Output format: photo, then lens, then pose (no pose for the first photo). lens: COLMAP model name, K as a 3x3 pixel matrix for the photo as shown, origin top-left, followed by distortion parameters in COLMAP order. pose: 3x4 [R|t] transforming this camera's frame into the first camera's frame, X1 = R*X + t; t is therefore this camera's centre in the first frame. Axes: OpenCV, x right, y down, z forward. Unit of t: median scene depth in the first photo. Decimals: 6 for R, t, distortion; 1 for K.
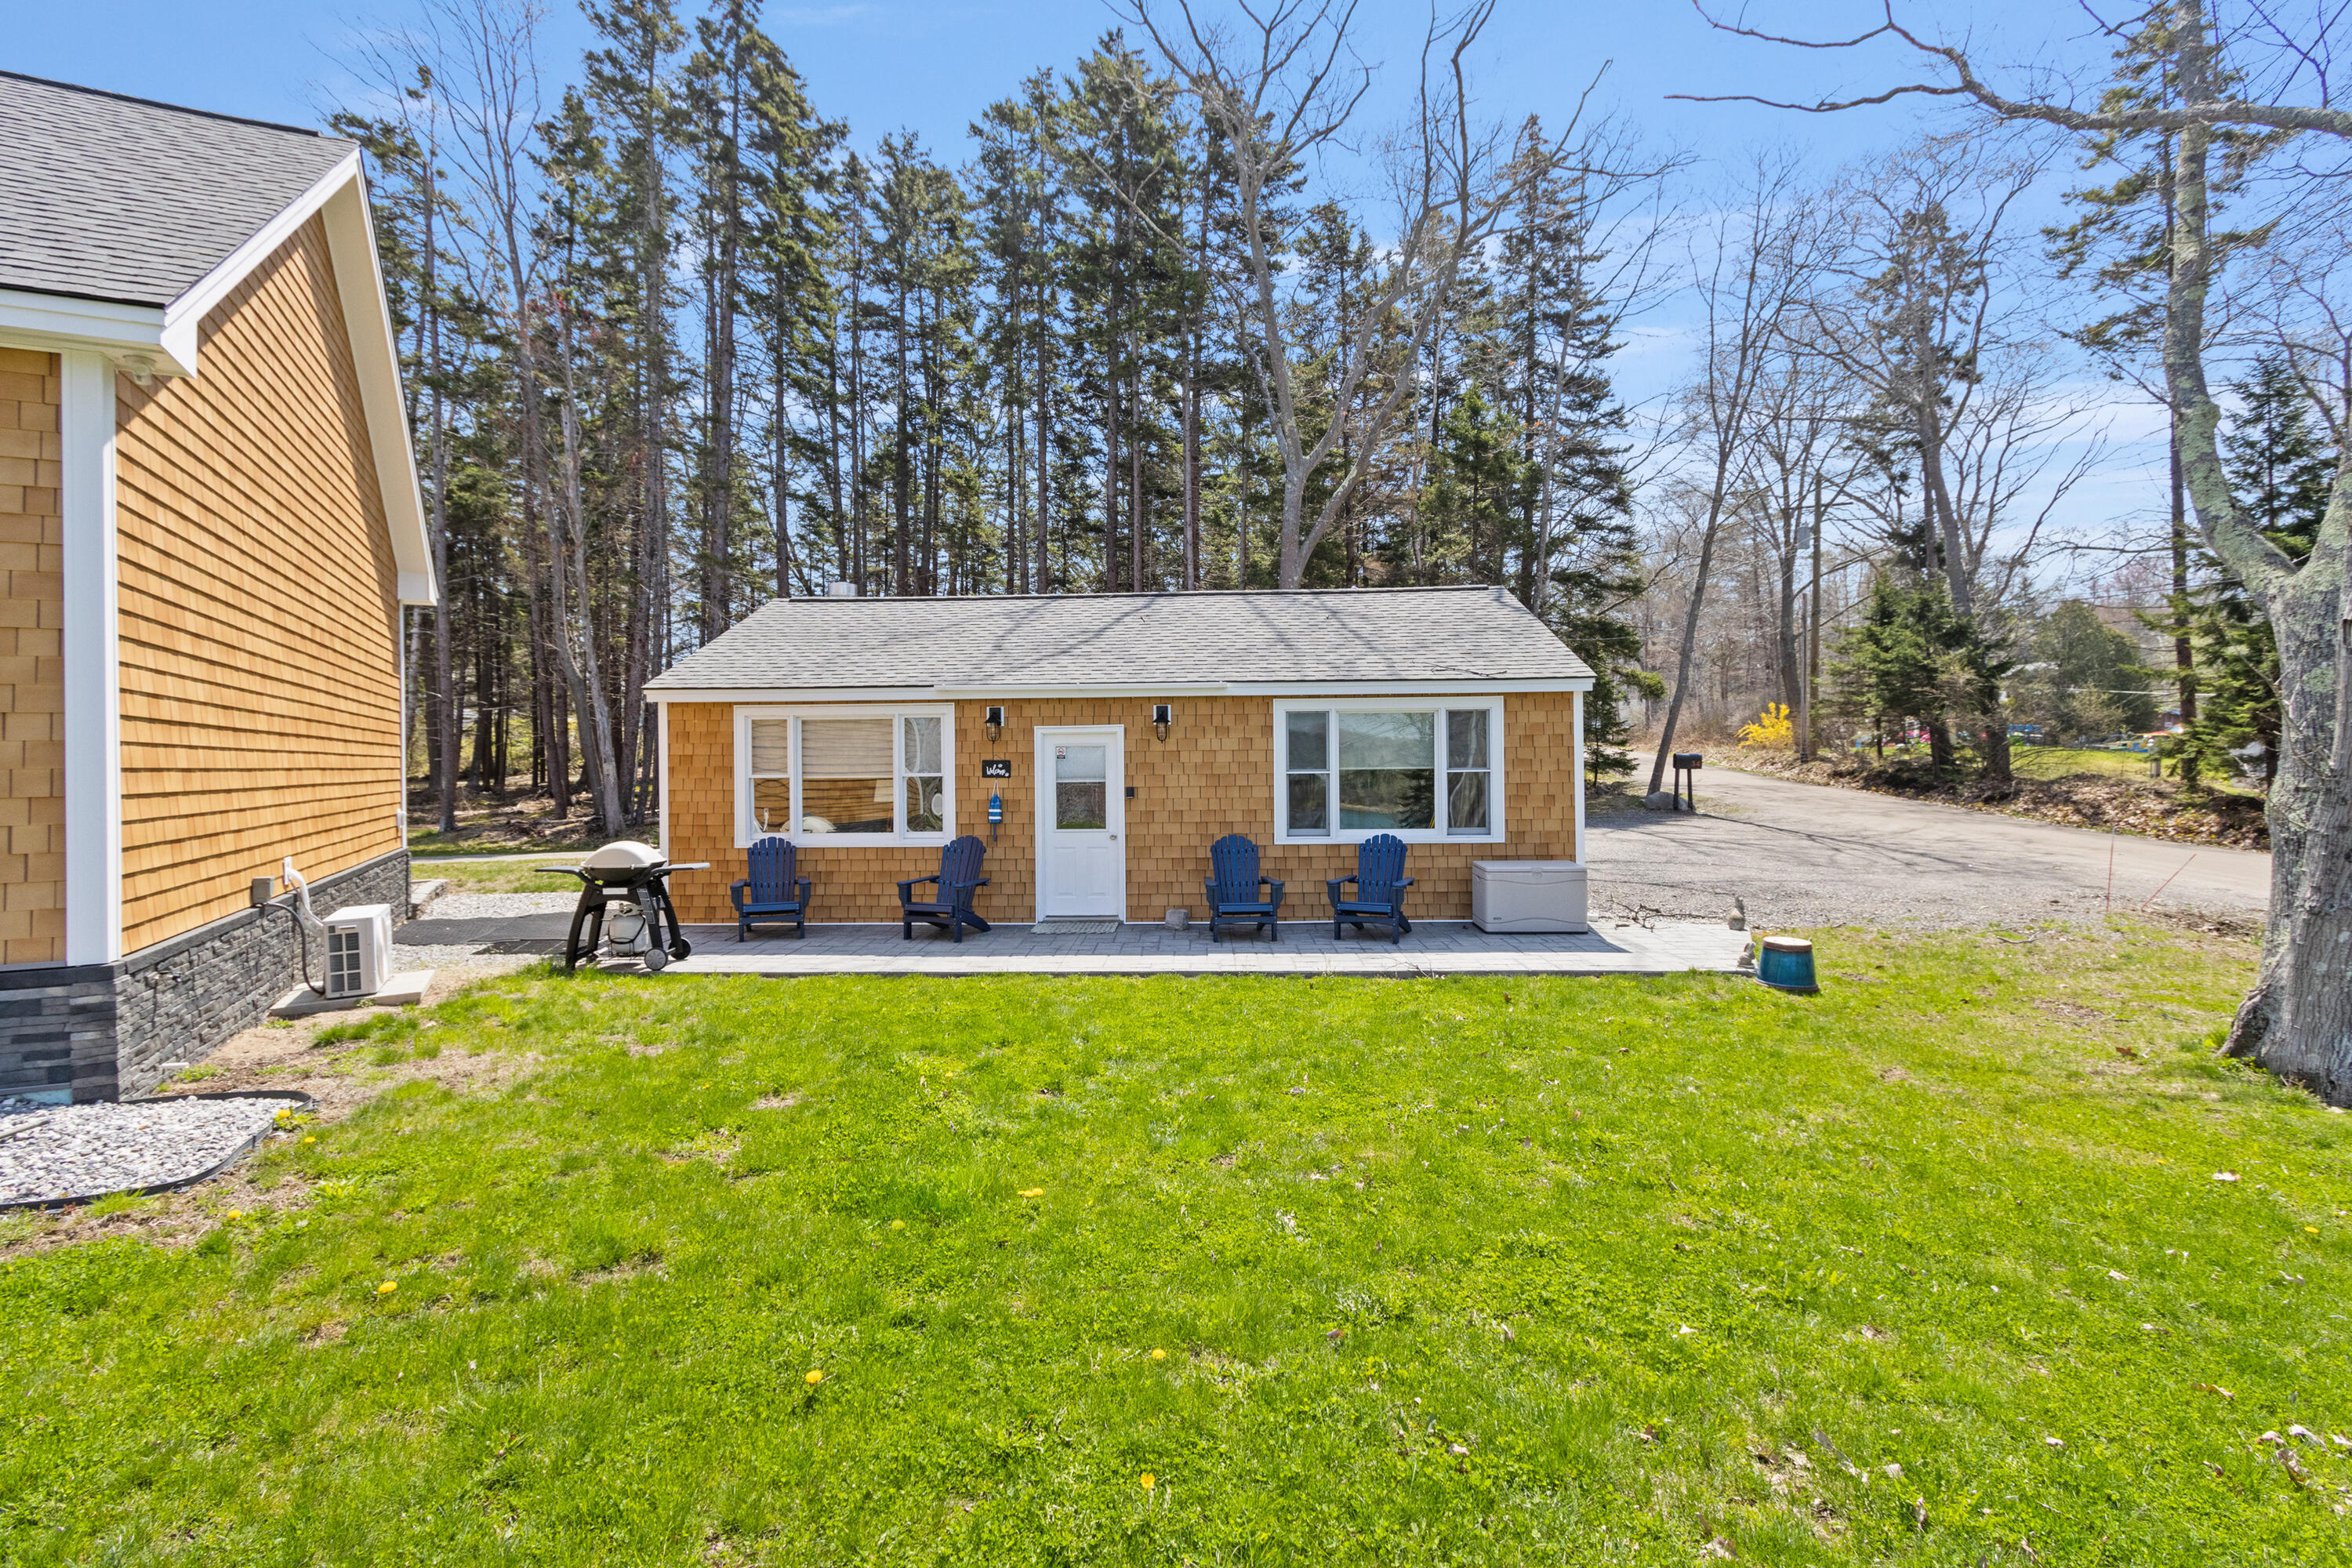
lens RADIAL K [[1099.7, 0, 1176.7], [0, 1099.7, 768.8], [0, 0, 1]] dist [0.003140, 0.000618]
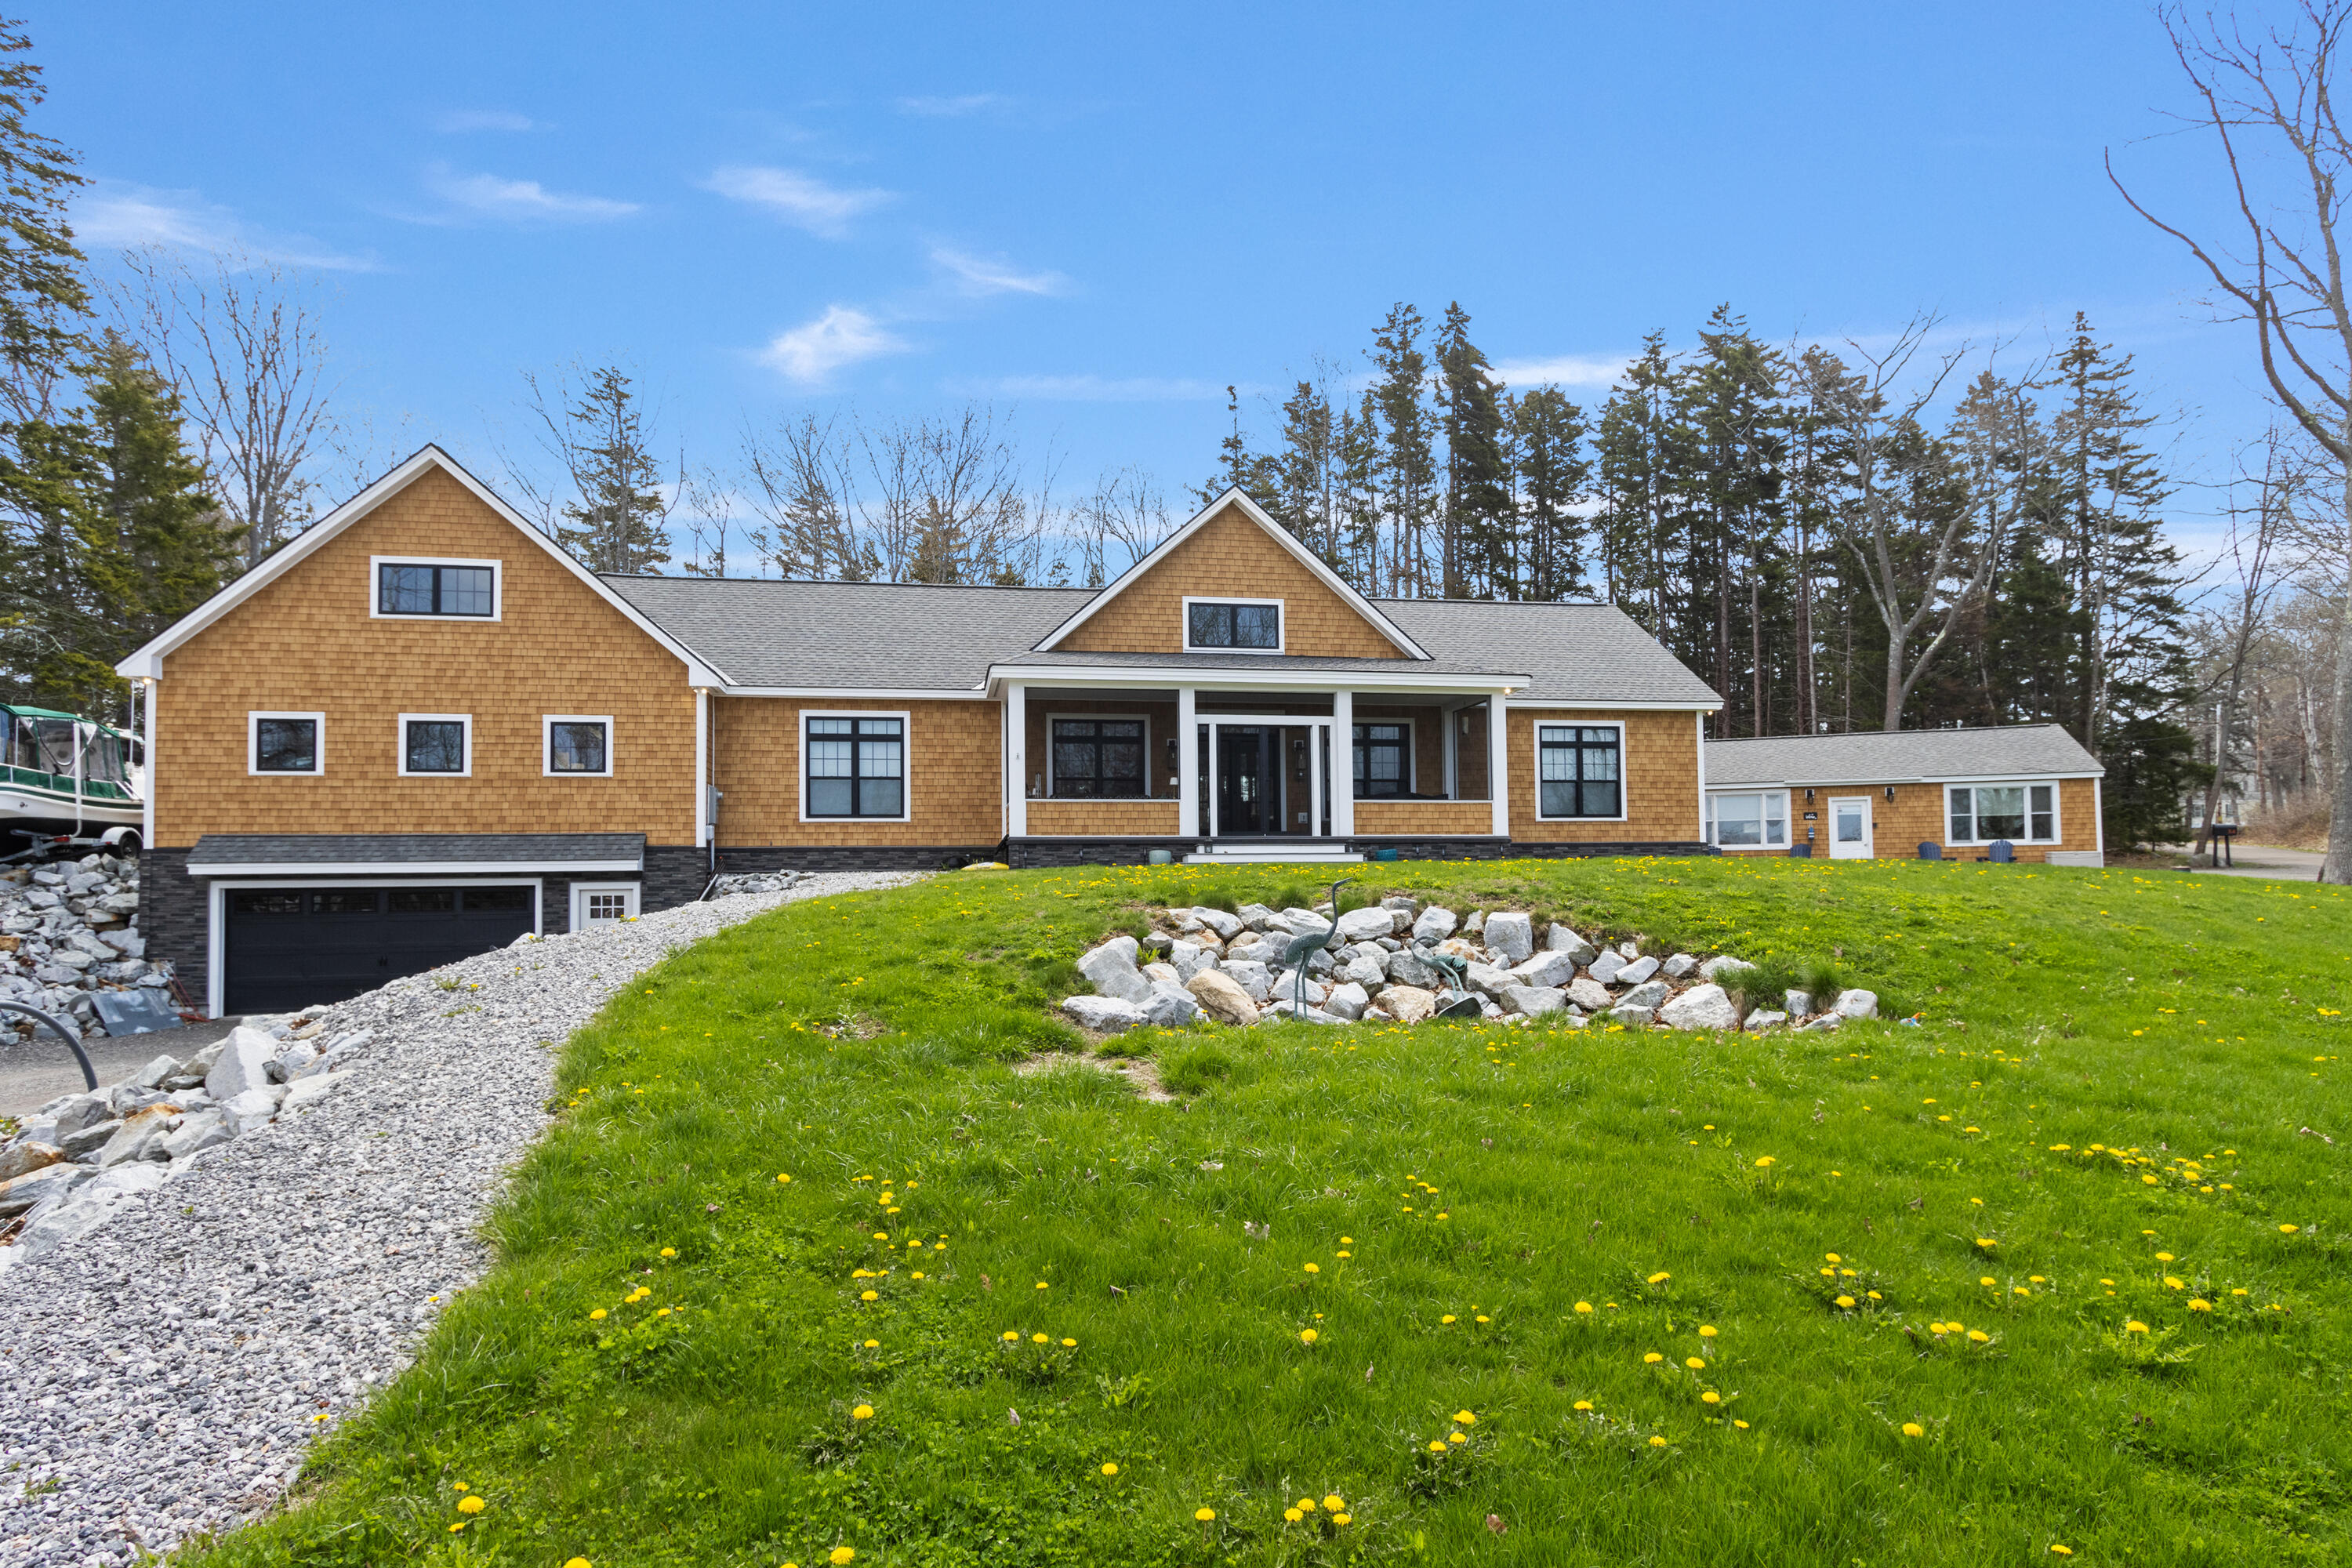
lens RADIAL K [[1275.2, 0, 1184.0], [0, 1275.2, 836.5], [0, 0, 1]] dist [-0.001383, -0.000414]
pose [[0.948863, -0.007042, -0.315610, -0.596496], [-0.005213, 0.999265, -0.037968, 0.161411], [0.315645, 0.037671, 0.948129, -2.088150]]
